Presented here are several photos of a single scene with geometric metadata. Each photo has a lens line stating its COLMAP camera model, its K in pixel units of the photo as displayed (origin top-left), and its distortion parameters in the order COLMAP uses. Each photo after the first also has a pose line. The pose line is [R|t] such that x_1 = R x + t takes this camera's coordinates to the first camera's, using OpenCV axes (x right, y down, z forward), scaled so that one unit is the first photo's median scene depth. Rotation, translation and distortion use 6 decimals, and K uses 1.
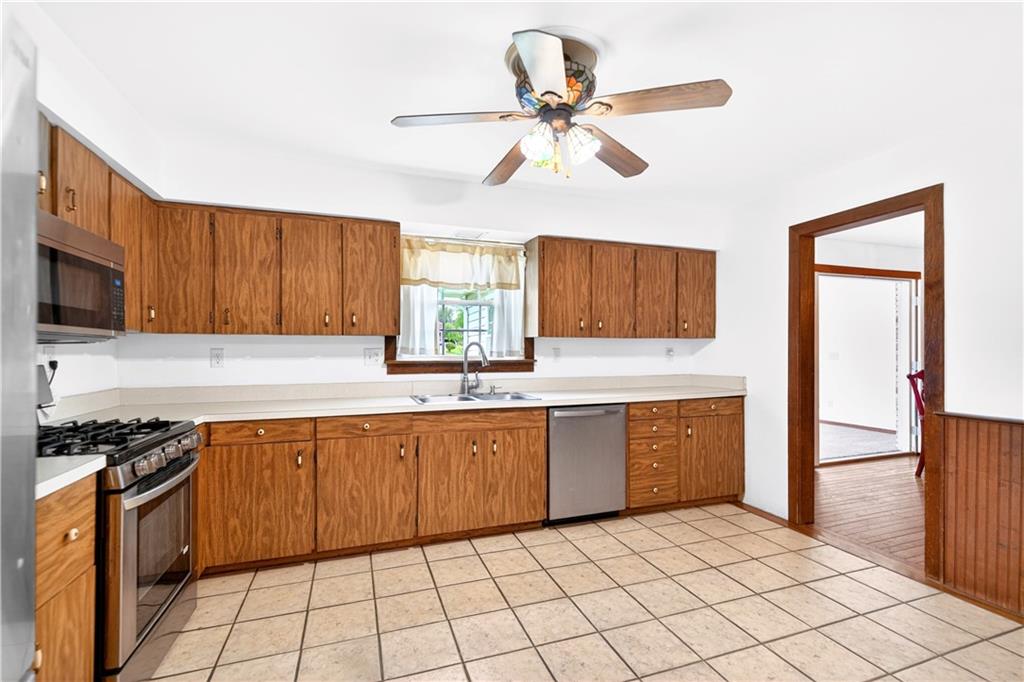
lens RADIAL K [[468.2, 0, 523.1], [0, 468.2, 345.4], [0, 0, 1]] dist [0.000469, 0.000064]
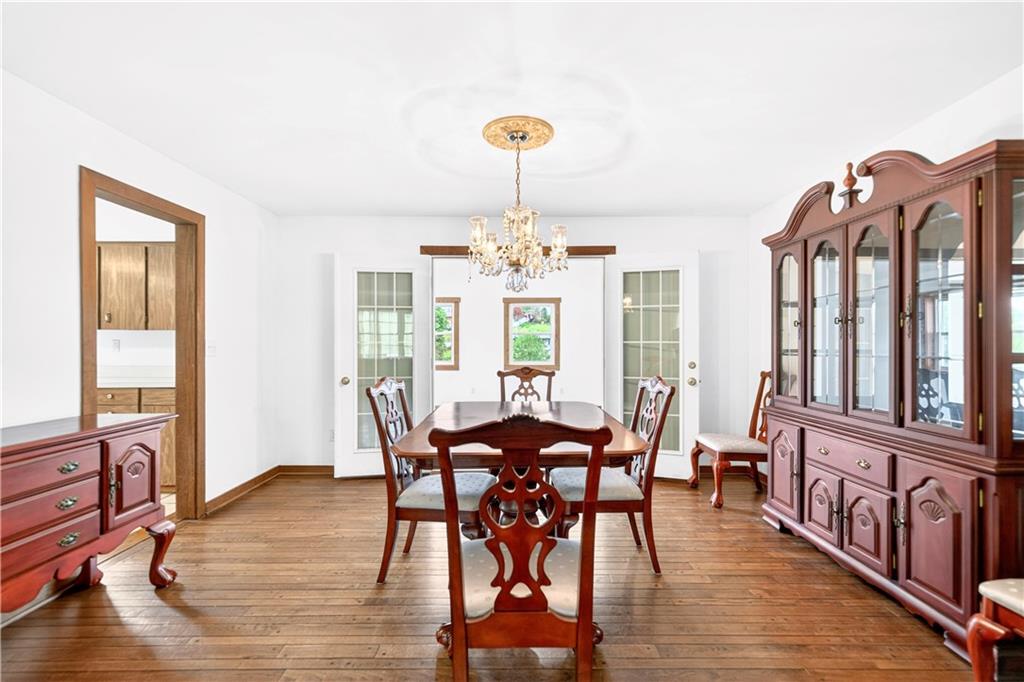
lens RADIAL K [[468.2, 0, 523.1], [0, 468.2, 345.4], [0, 0, 1]] dist [0.000469, 0.000064]
pose [[0.940123, 0.007407, -0.340754, 1.563193], [-0.004760, 0.999952, 0.008604, 0.007021], [0.340801, -0.006467, 0.940113, 0.316940]]
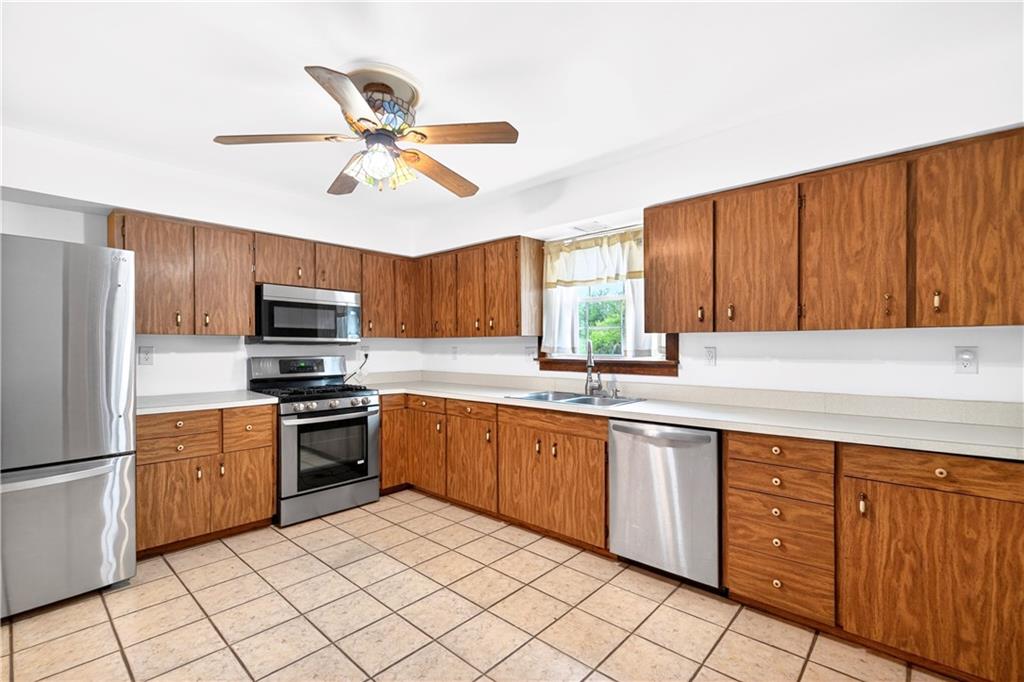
lens RADIAL K [[465.5, 0, 509.2], [0, 465.5, 346.7], [0, 0, 1]] dist [-0.005192, -0.000749]
pose [[0.451142, 0.001808, -0.892450, 0.668201], [0.010668, 0.999916, 0.007418, -0.003273], [0.892388, -0.012868, 0.451084, 0.433781]]
